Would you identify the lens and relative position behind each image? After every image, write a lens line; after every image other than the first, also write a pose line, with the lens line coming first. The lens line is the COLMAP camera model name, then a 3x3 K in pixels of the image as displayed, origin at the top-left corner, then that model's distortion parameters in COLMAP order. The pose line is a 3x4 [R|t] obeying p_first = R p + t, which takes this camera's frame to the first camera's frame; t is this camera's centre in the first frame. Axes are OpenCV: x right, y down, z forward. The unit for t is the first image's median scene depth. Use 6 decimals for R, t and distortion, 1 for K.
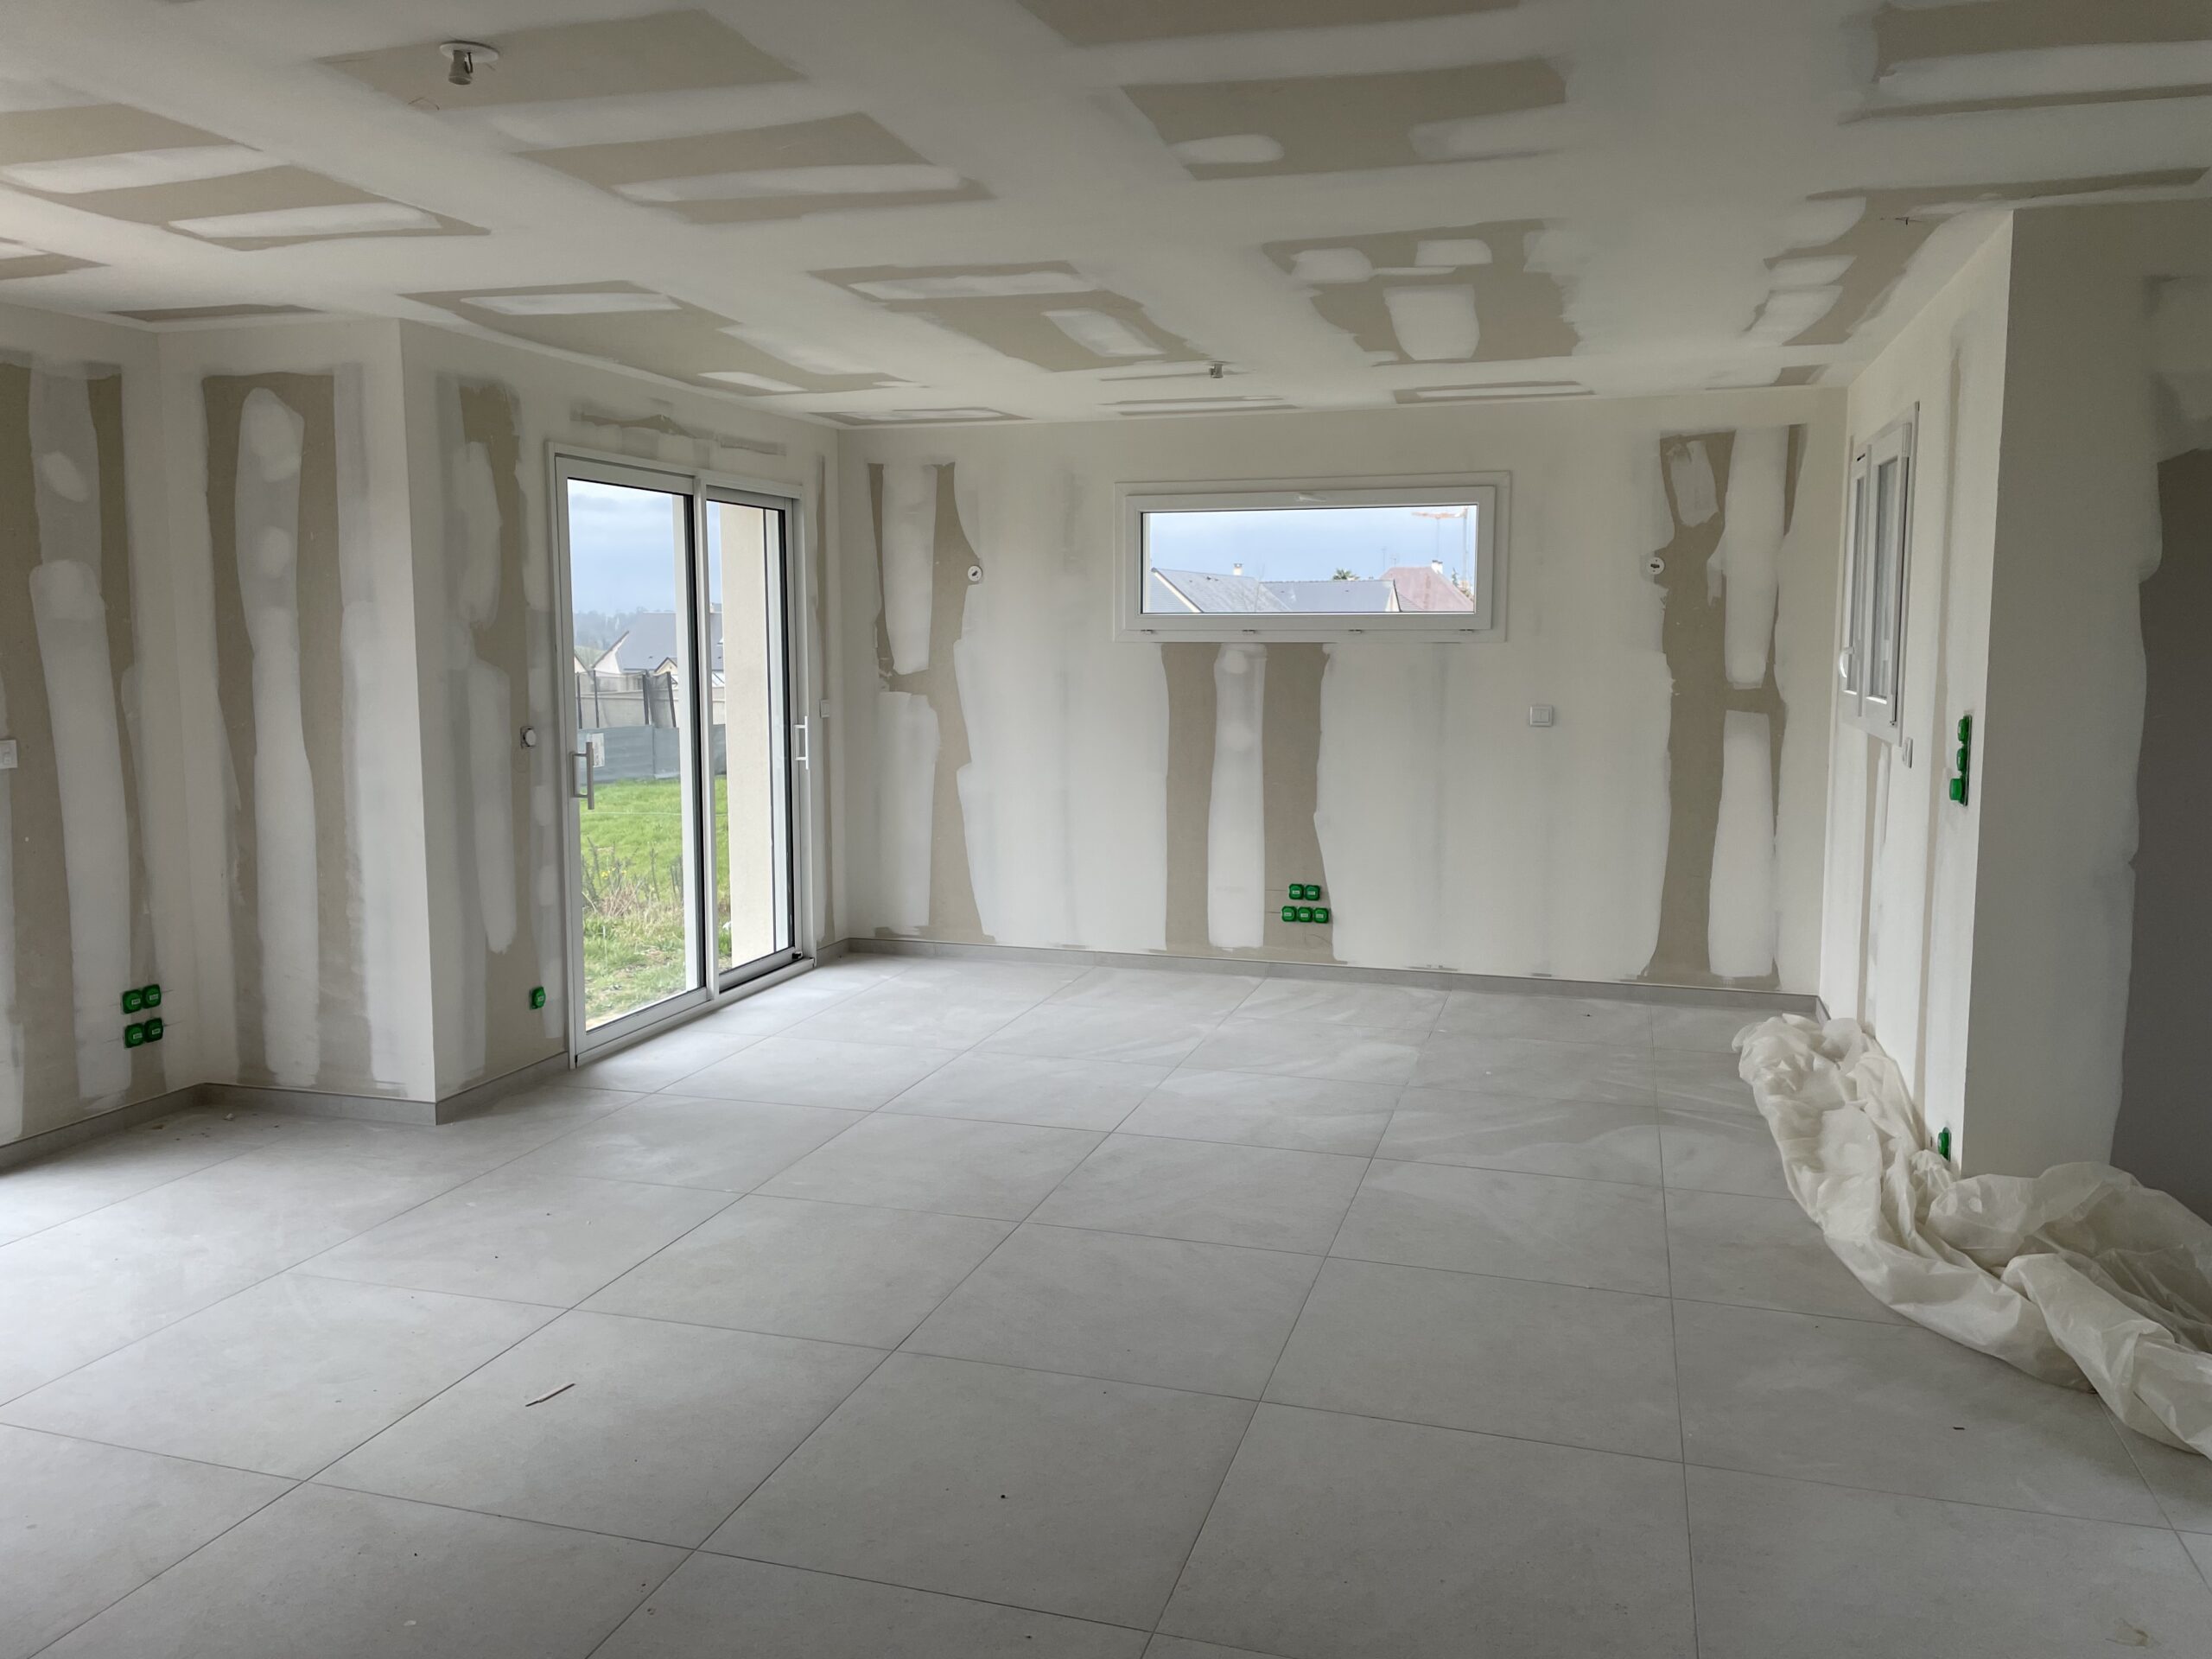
lens RADIAL K [[1693.5, 0, 1107.8], [0, 1693.5, 827.4], [0, 0, 1]] dist [0.052396, -0.012405]
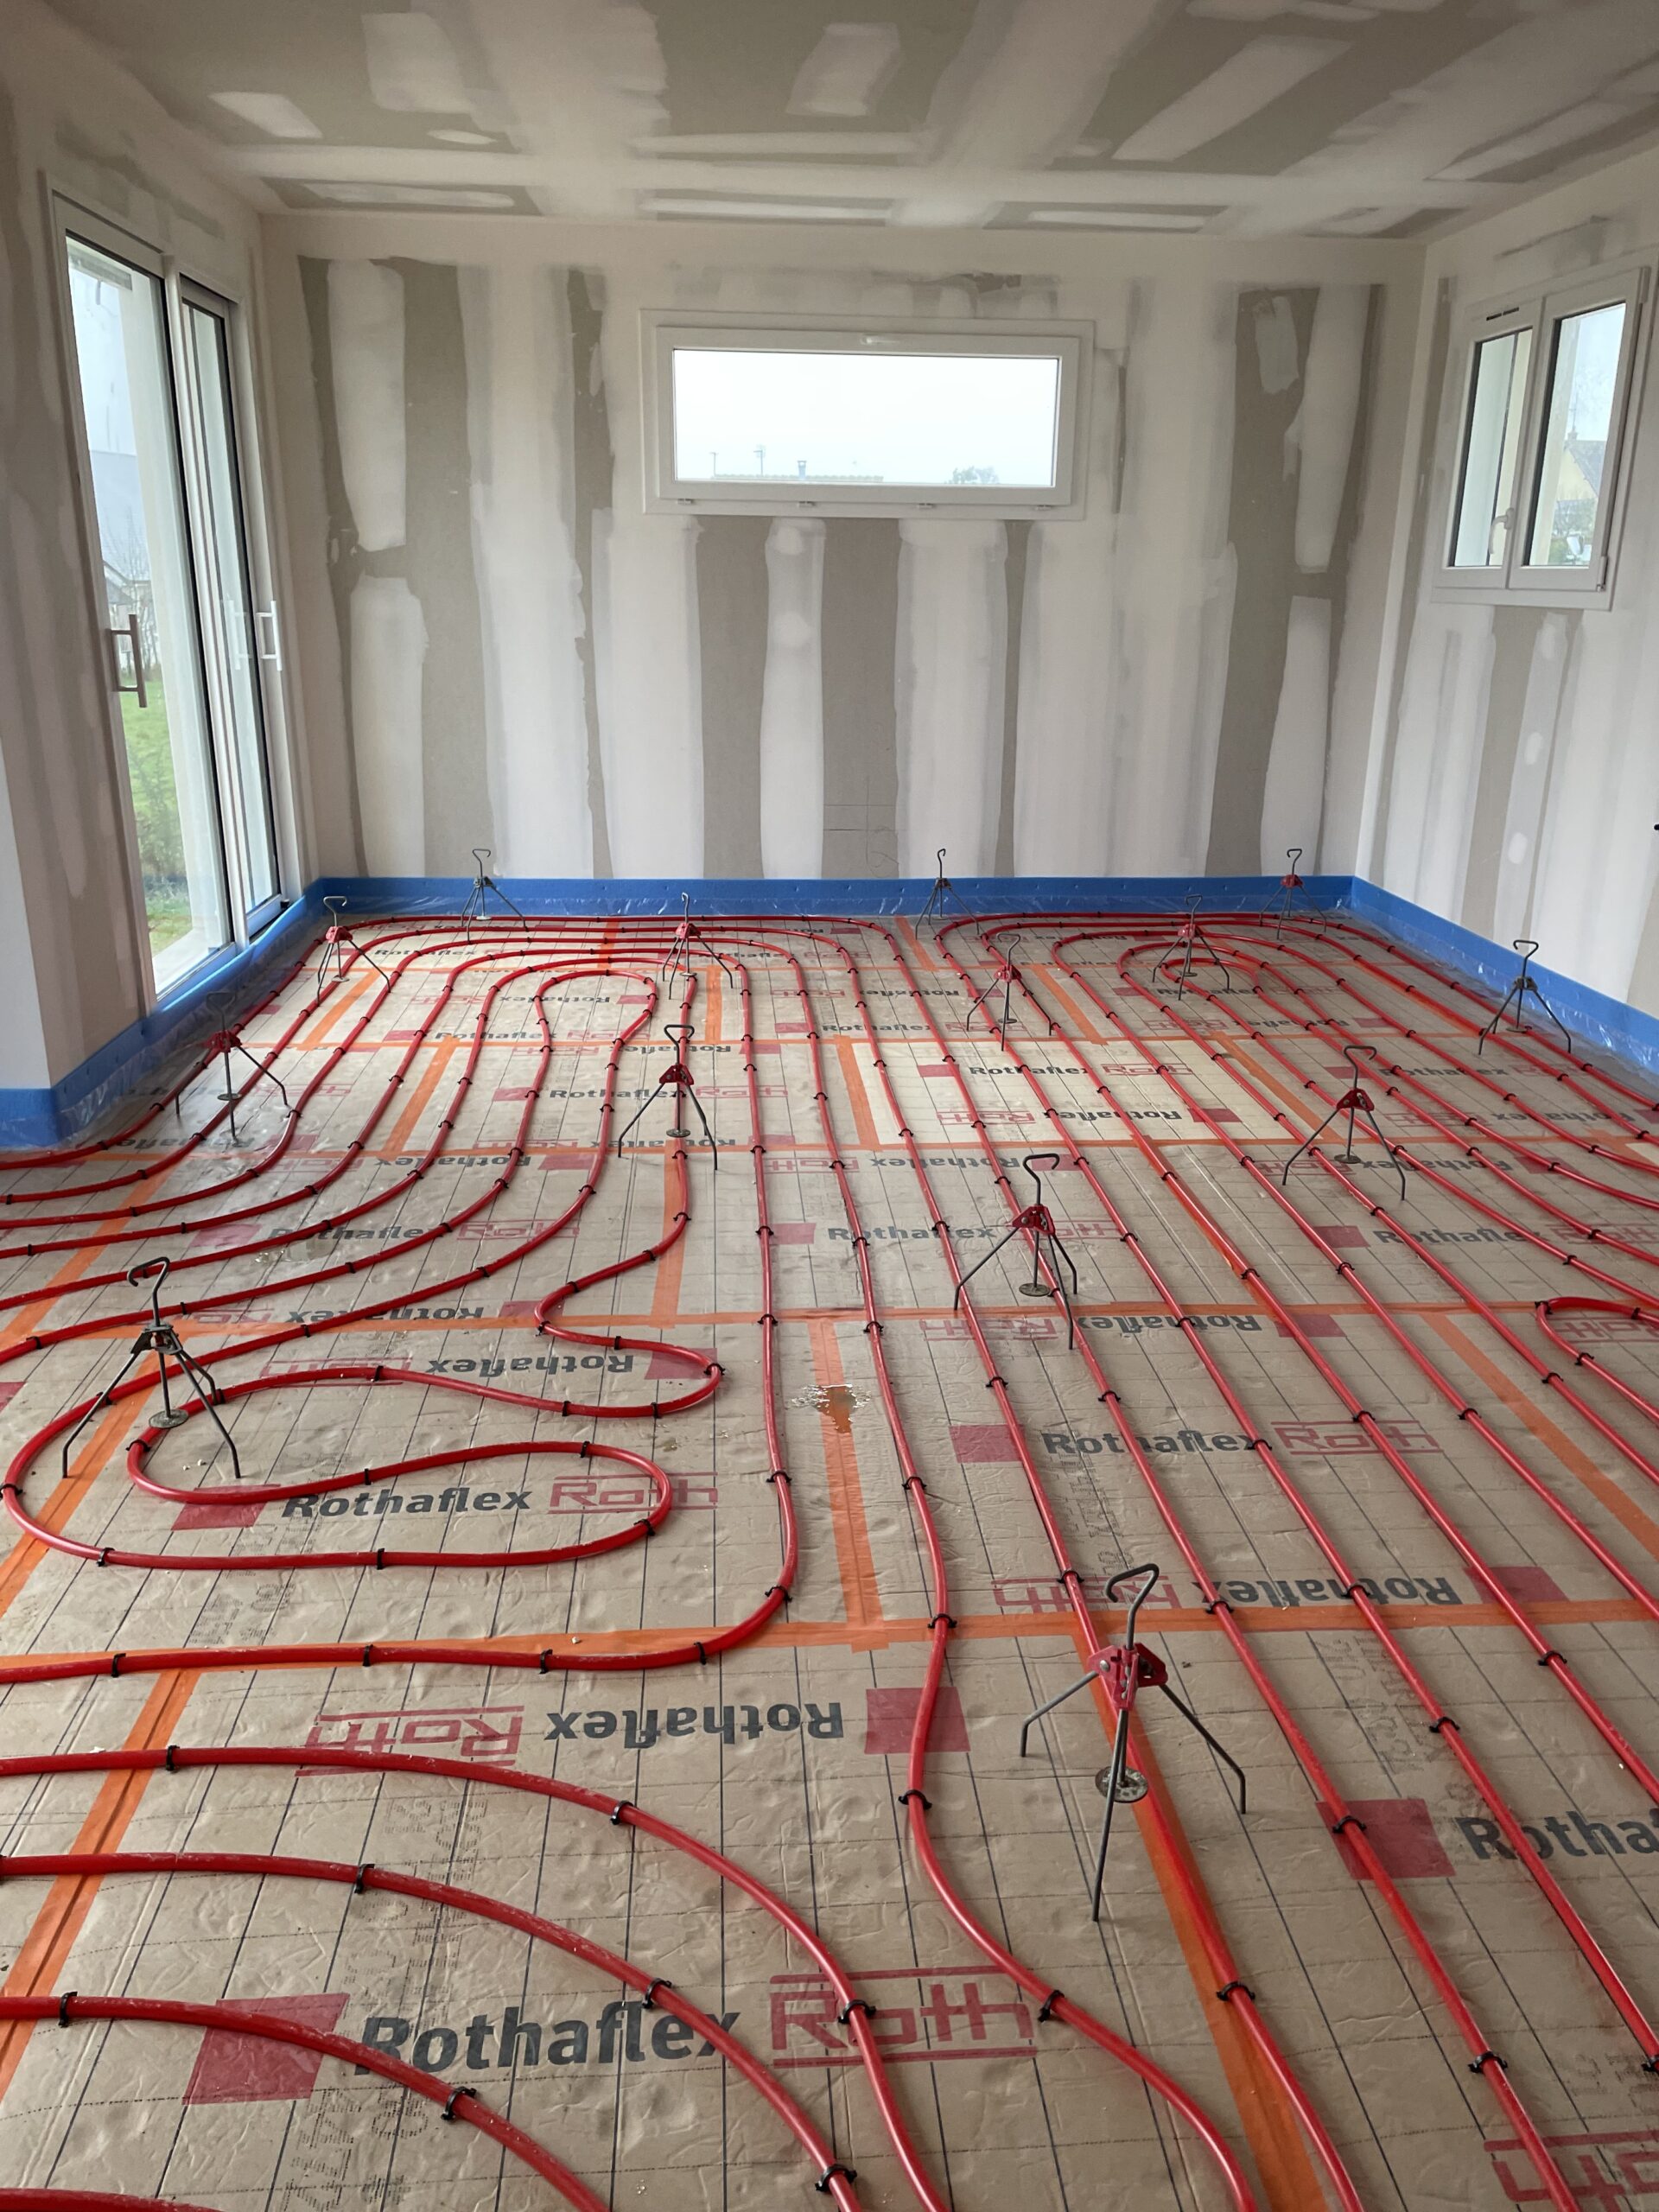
lens RADIAL K [[1693.5, 0, 830.0], [0, 1693.5, 1106.0], [0, 0, 1]] dist [0.052396, -0.012405]
pose [[0.935118, -0.095179, 0.341313, -0.241585], [0.028820, 0.980487, 0.194461, 0.019373], [-0.353161, -0.172008, 0.919614, 0.133353]]
